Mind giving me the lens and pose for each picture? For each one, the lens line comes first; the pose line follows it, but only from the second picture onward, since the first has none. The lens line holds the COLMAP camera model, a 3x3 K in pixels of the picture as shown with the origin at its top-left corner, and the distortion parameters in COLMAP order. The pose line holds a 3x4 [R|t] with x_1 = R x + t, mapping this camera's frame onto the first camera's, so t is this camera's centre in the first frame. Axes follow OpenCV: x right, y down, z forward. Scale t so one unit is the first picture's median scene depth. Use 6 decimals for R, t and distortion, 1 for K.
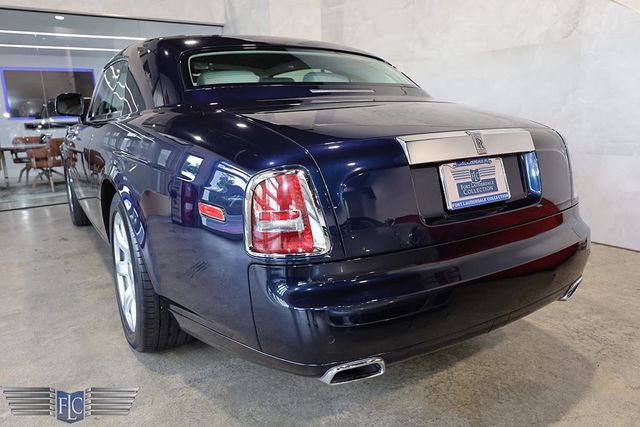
lens RADIAL K [[461.4, 0, 320.0], [0, 461.4, 213.5], [0, 0, 1]] dist [-0.000831, -0.001180]
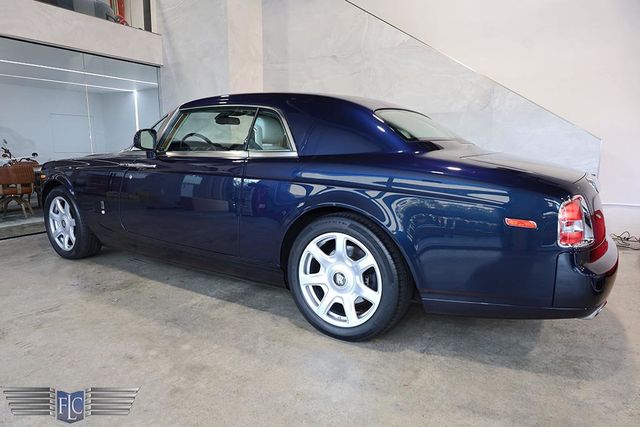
lens RADIAL K [[403.5, 0, 317.9], [0, 403.5, 212.0], [0, 0, 1]] dist [0.000420, 0.000620]
pose [[0.907770, -0.032722, 0.418190, -0.535431], [0.055445, 0.997565, -0.042299, -0.008698], [-0.415787, 0.061584, 0.907374, 0.007936]]
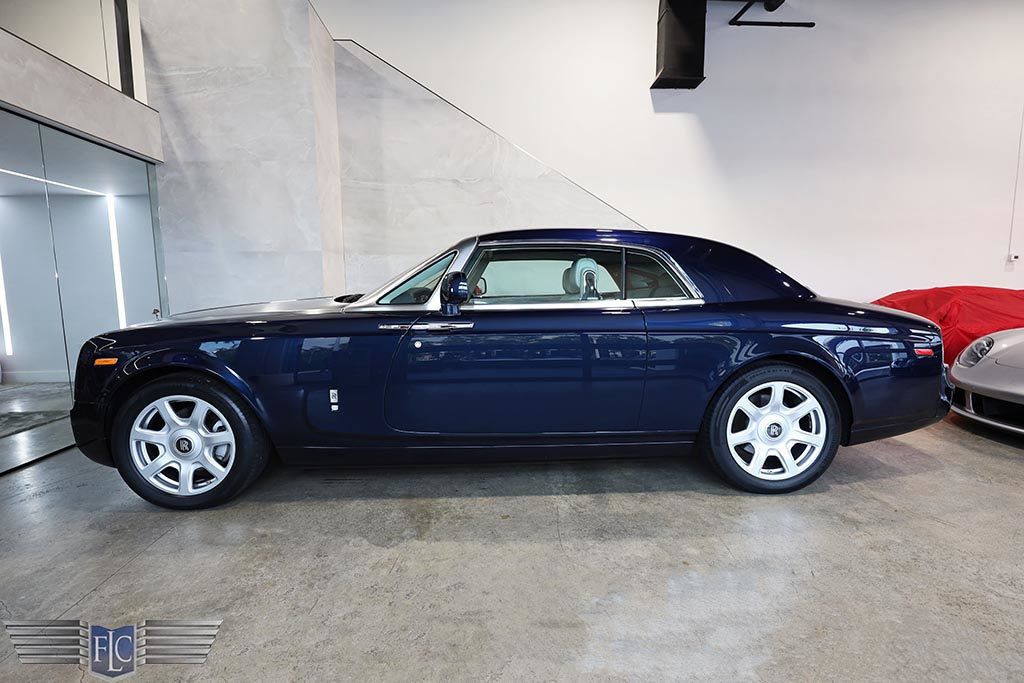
lens RADIAL K [[487.6, 0, 507.4], [0, 487.6, 344.2], [0, 0, 1]] dist [0.001565, 0.000306]
pose [[0.513423, -0.076830, 0.854689, -1.069257], [0.174630, 0.984498, -0.016403, -0.114532], [-0.840179, 0.157676, 0.518880, 0.516623]]
